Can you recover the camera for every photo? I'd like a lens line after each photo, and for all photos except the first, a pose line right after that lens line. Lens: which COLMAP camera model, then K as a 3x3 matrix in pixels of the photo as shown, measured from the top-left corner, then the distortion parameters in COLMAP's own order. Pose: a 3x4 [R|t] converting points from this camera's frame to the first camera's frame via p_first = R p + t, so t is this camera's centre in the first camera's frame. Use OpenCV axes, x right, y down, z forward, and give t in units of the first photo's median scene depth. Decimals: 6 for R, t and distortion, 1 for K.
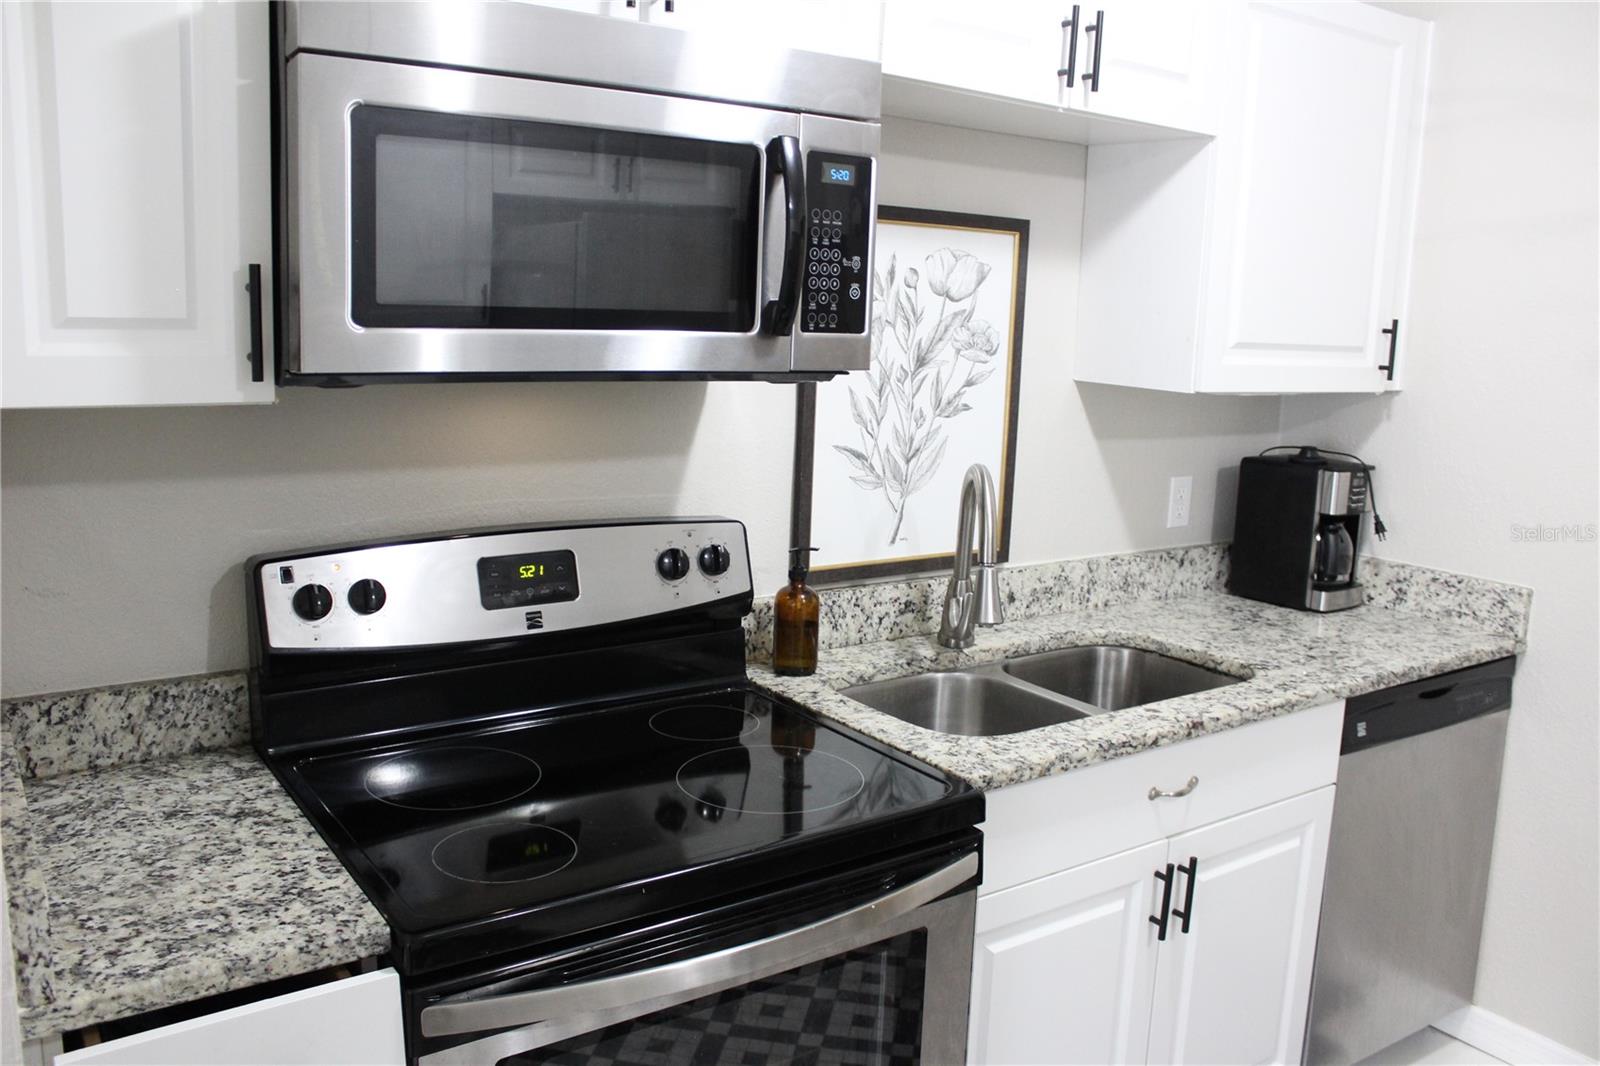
lens RADIAL K [[1314.2, 0, 807.5], [0, 1314.2, 538.1], [0, 0, 1]] dist [-0.156062, 0.133702]
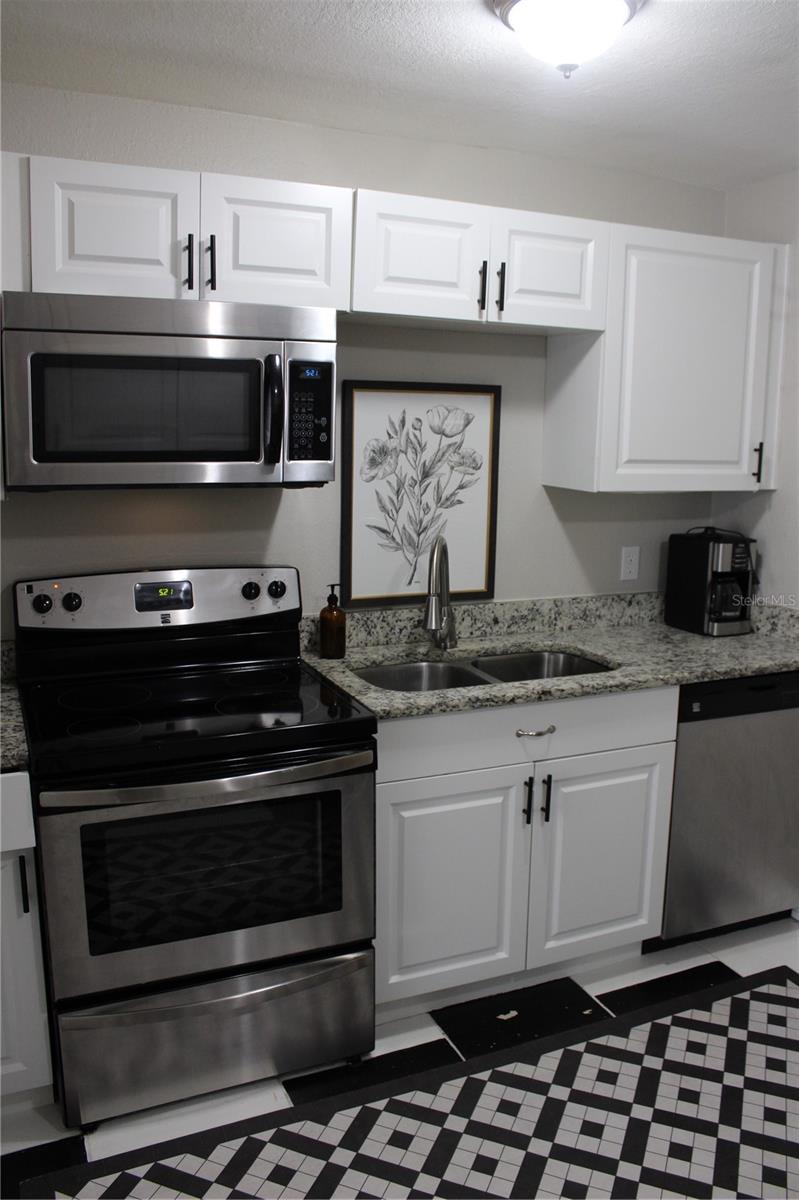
lens RADIAL K [[985.6, 0, 402.1], [0, 985.6, 590.9], [0, 0, 1]] dist [-0.156062, 0.133702]
pose [[0.979208, 0.014300, -0.202353, 0.342411], [-0.016964, 0.999791, -0.011436, 0.029732], [0.202147, 0.014631, 0.979246, -0.241952]]
